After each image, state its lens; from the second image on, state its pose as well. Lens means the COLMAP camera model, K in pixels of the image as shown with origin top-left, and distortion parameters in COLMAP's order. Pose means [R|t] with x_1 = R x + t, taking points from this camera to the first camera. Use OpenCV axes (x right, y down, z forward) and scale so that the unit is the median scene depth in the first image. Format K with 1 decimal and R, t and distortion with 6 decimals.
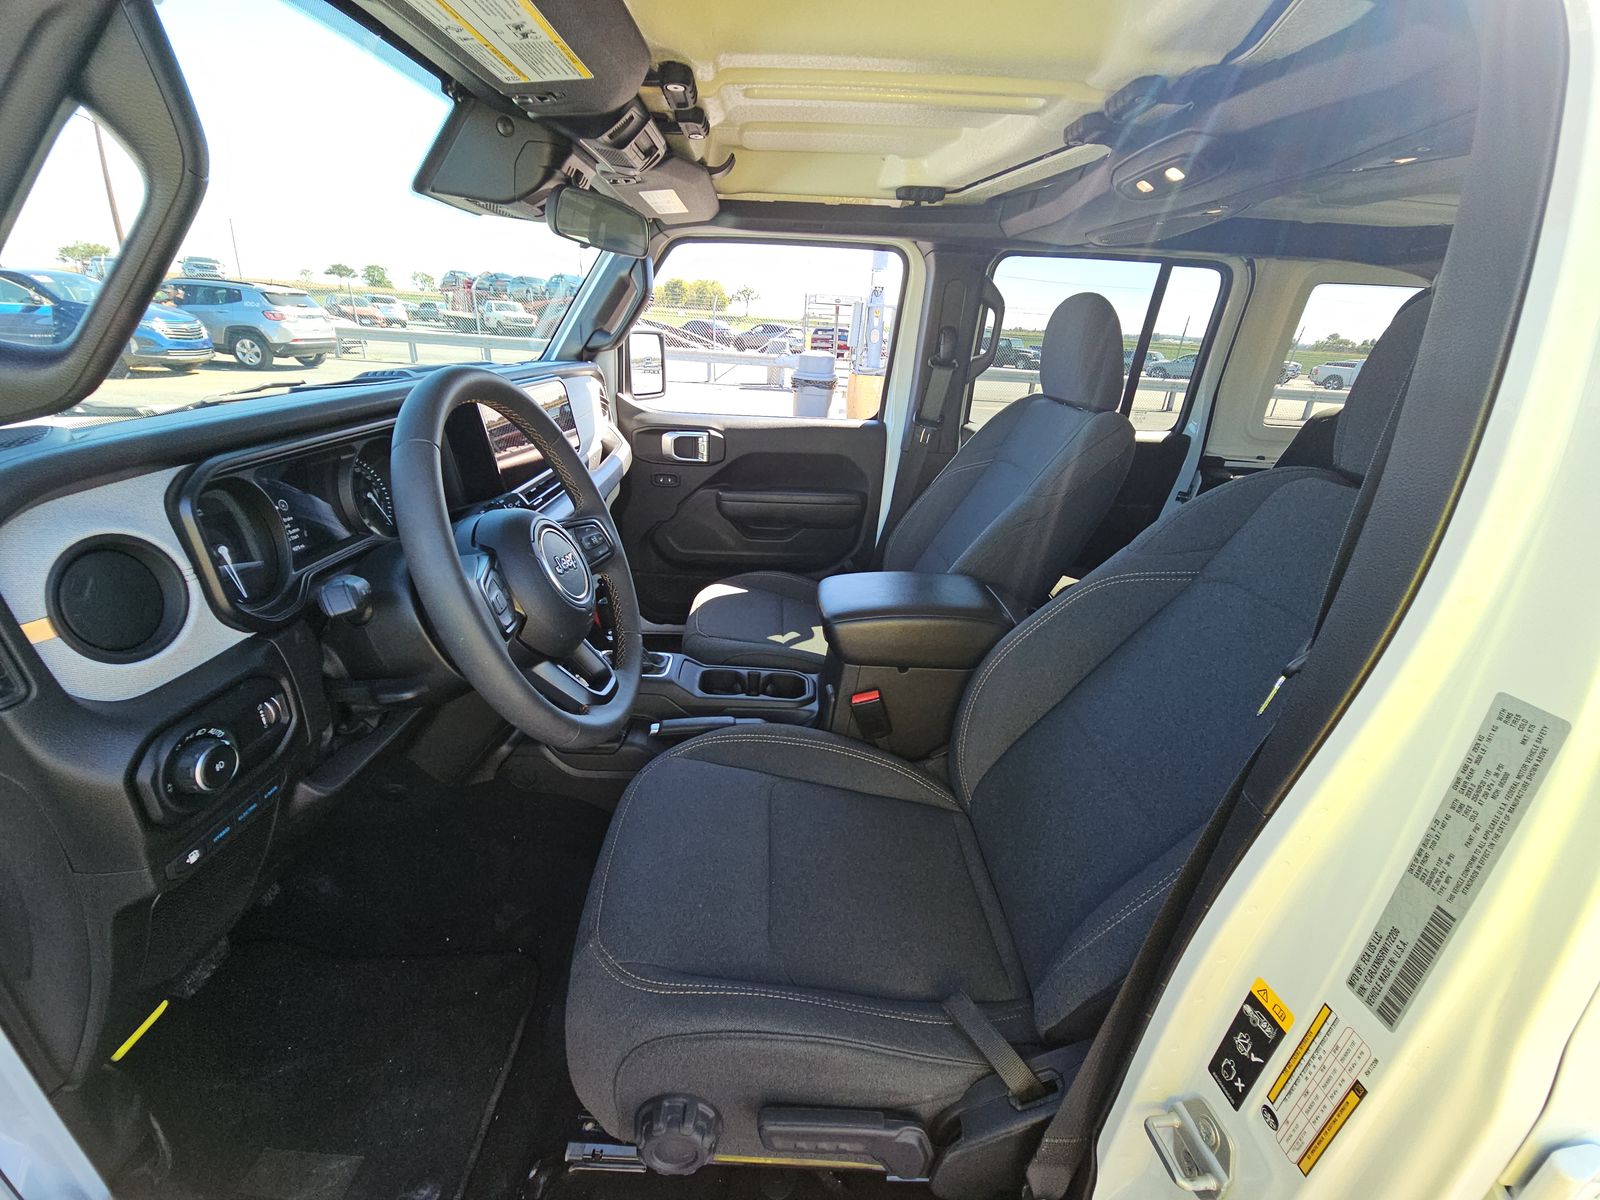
lens RADIAL K [[642.0, 0, 805.9], [0, 642.0, 603.0], [0, 0, 1]] dist [0.003705, -0.004581]
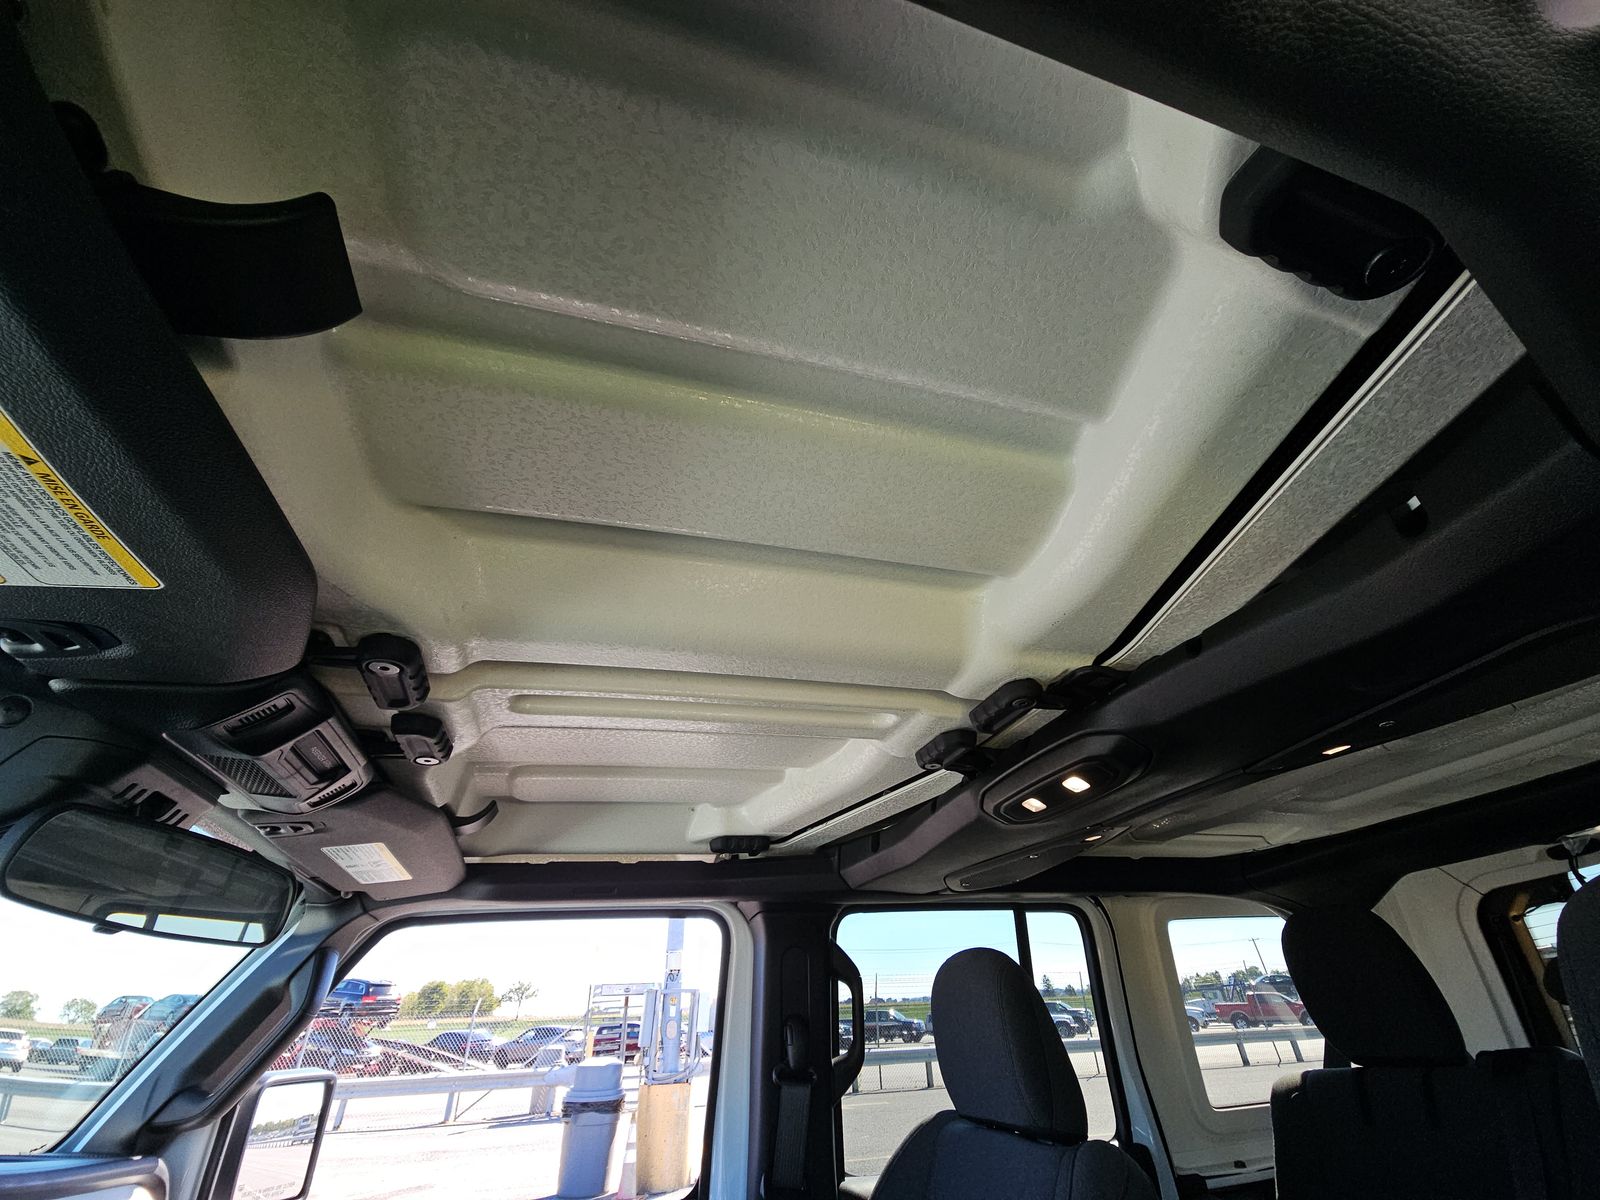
lens RADIAL K [[642.0, 0, 798.6], [0, 642.0, 600.1], [0, 0, 1]] dist [0.003705, -0.004581]
pose [[0.960483, 0.064595, 0.270740, 0.007572], [0.188284, 0.565592, -0.802904, -0.129206], [-0.204992, 0.822151, 0.531080, 0.267536]]
